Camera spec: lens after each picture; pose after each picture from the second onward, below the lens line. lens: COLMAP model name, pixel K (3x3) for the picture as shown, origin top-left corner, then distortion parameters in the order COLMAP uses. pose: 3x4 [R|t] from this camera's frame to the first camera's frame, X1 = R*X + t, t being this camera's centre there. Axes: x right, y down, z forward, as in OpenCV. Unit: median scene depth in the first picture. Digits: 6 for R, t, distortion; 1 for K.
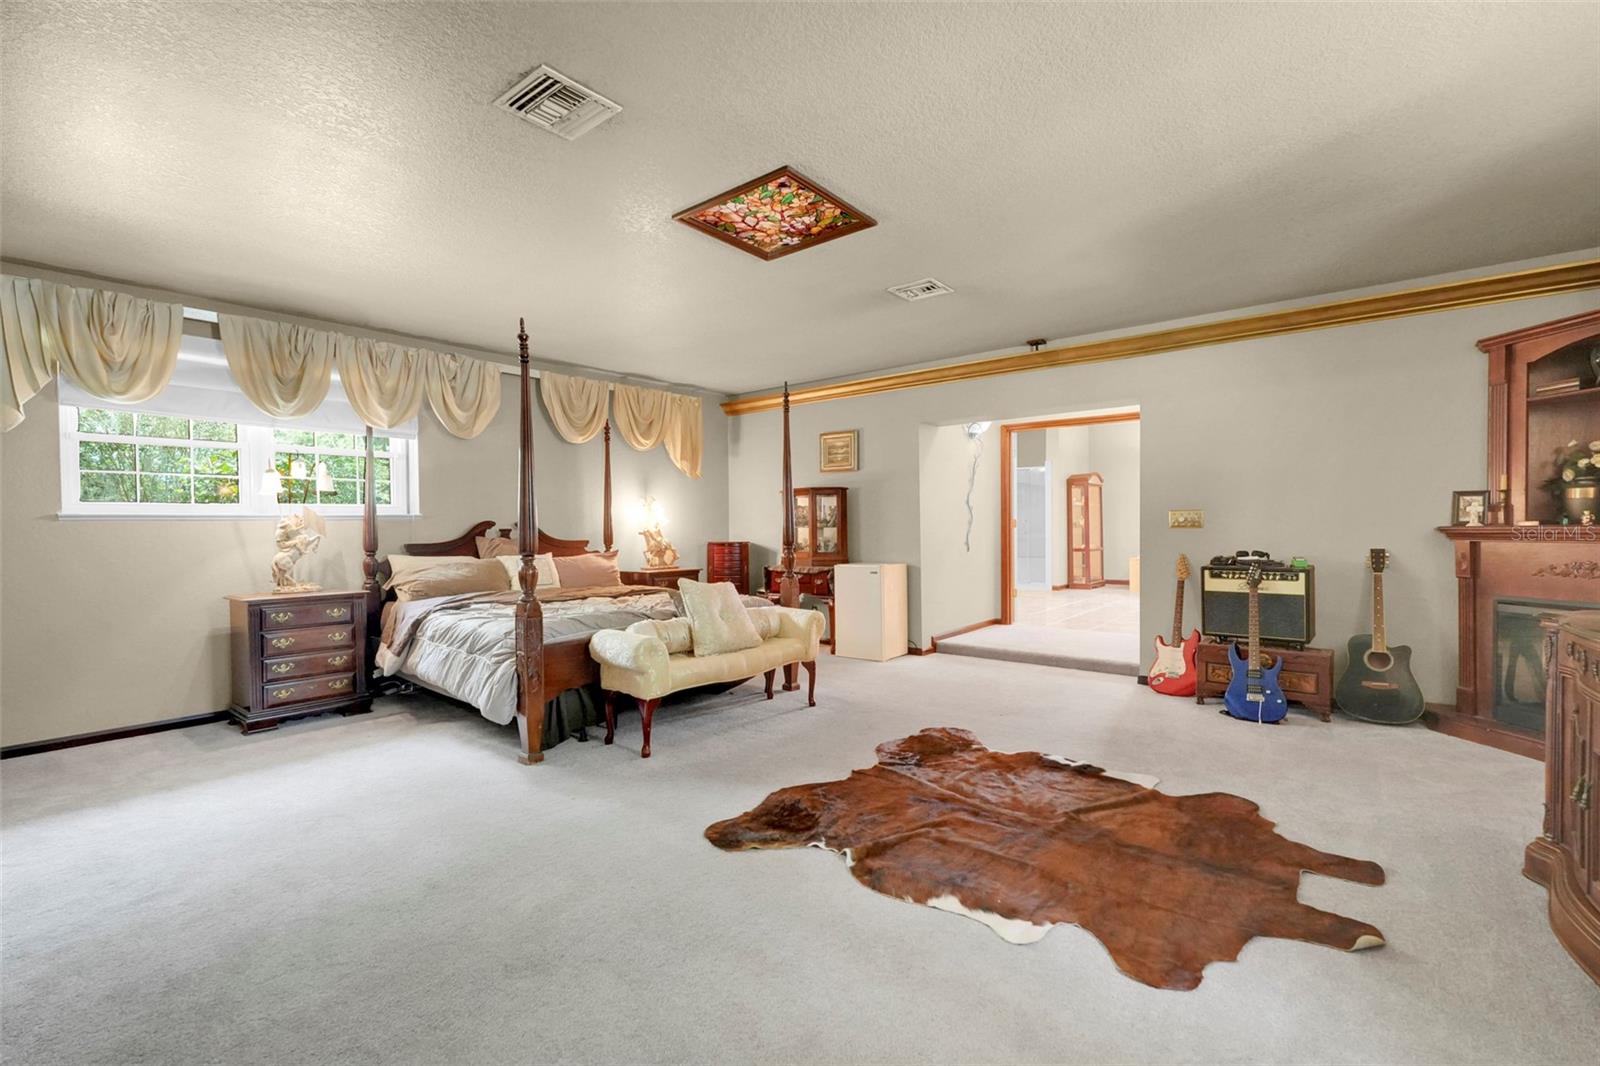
lens RADIAL K [[700.6, 0, 798.8], [0, 700.6, 533.9], [0, 0, 1]] dist [-0.022371, 0.012016]
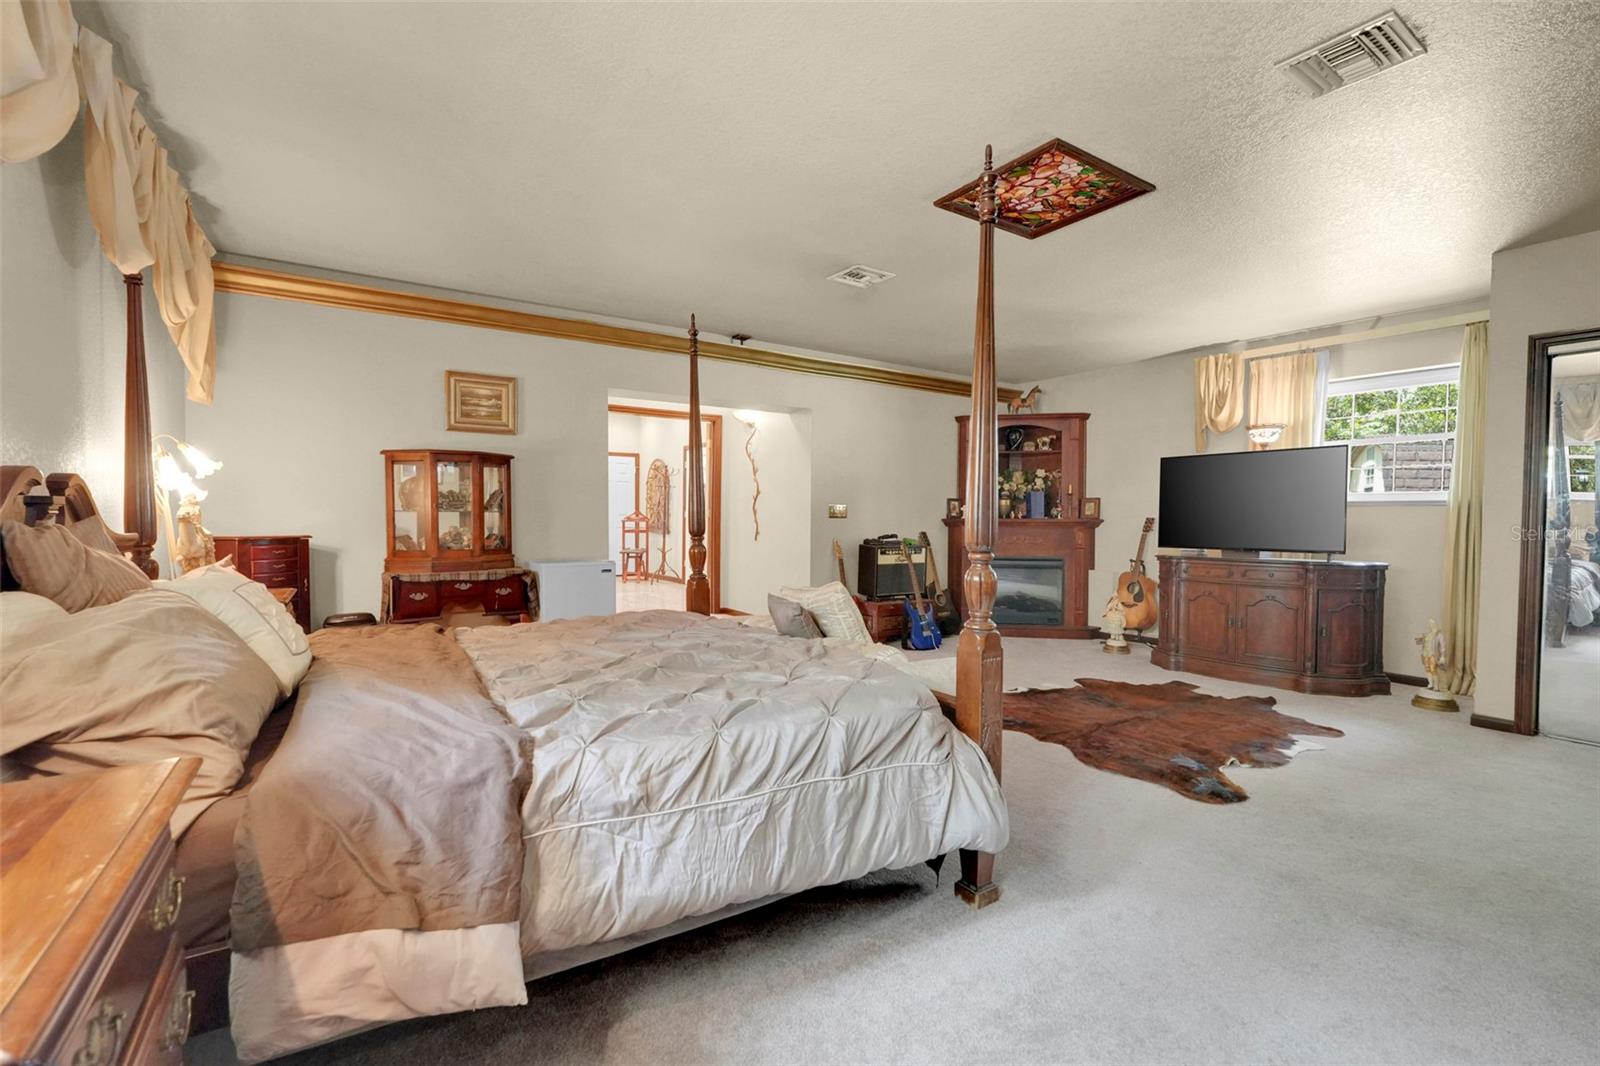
lens RADIAL K [[700.6, 0, 798.8], [0, 700.6, 533.9], [0, 0, 1]] dist [-0.022371, 0.012016]
pose [[0.307638, -0.012999, 0.951415, -0.808982], [-0.000723, 0.999903, 0.013896, 0.003845], [-0.951503, -0.004963, 0.307599, 0.779633]]
